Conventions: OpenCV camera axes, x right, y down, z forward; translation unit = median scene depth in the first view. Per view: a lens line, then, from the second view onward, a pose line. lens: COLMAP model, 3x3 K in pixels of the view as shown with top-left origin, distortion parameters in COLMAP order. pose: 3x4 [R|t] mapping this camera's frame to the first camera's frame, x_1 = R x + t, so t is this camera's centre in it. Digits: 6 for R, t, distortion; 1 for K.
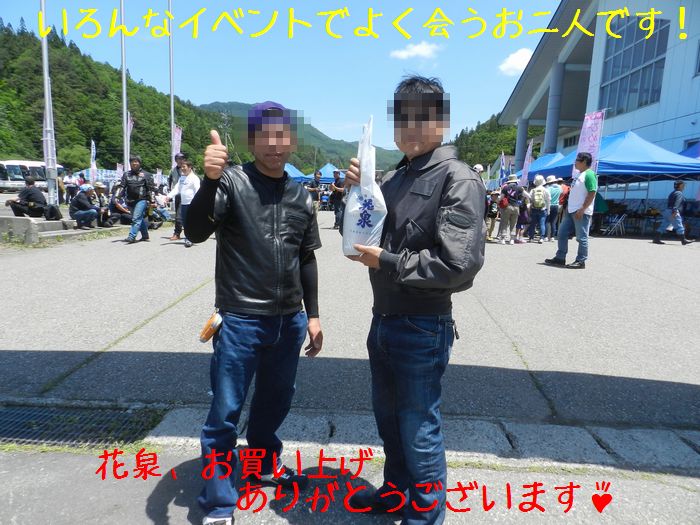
lens RADIAL K [[469.1, 0, 348.5], [0, 469.1, 262.3], [0, 0, 1]] dist [-0.002883, -0.002094]
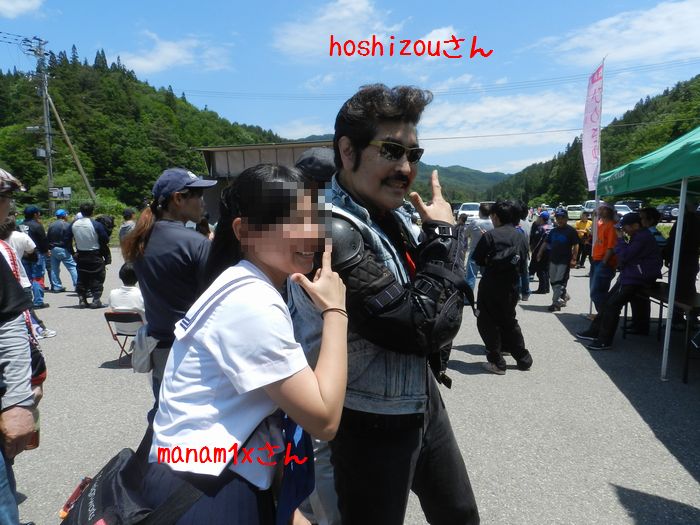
lens RADIAL K [[469.1, 0, 352.5], [0, 469.1, 264.7], [0, 0, 1]] dist [-0.002883, -0.002094]
pose [[0.980230, -0.011779, -0.197512, 0.041882], [0.001326, 0.998595, -0.052970, -0.038238], [0.197858, 0.051661, 0.978868, 0.261900]]
